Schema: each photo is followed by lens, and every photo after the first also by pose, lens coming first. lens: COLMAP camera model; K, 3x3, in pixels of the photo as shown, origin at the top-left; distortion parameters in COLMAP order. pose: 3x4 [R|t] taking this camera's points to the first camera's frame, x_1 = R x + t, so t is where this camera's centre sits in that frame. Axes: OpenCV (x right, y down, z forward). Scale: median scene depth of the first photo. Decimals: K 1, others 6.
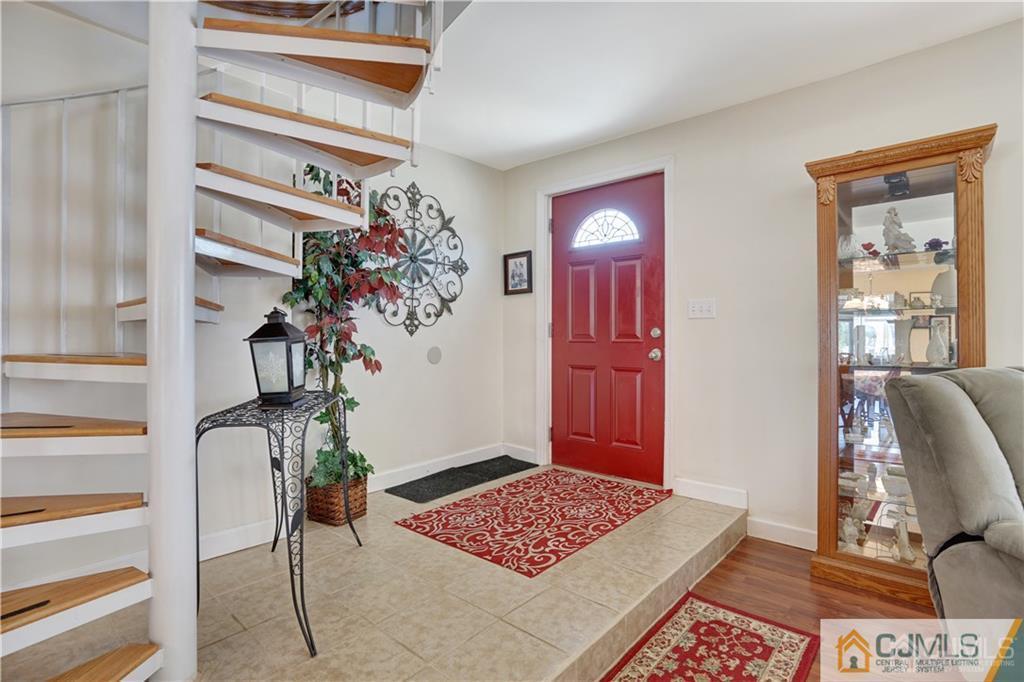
lens RADIAL K [[517.9, 0, 567.1], [0, 517.9, 341.3], [0, 0, 1]] dist [-0.012973, 0.002659]
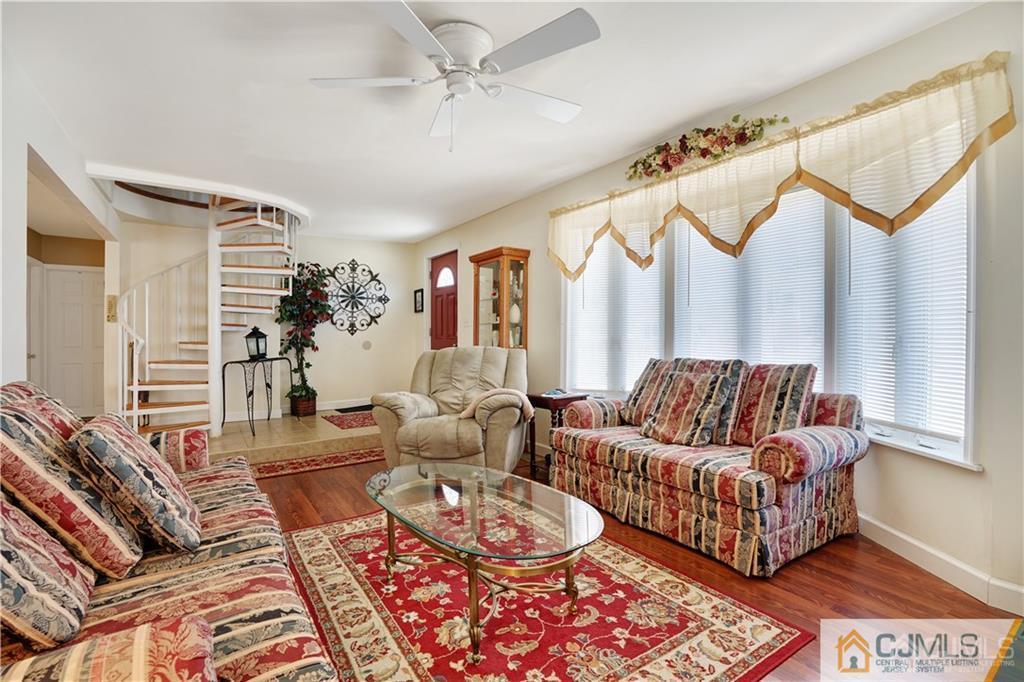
lens RADIAL K [[469.8, 0, 516.5], [0, 469.8, 344.0], [0, 0, 1]] dist [-0.009943, 0.003937]
pose [[0.962561, 0.002002, -0.271057, 0.784814], [0.000537, 0.999957, 0.009291, 0.005541], [0.271064, -0.009089, 0.962519, -0.568888]]
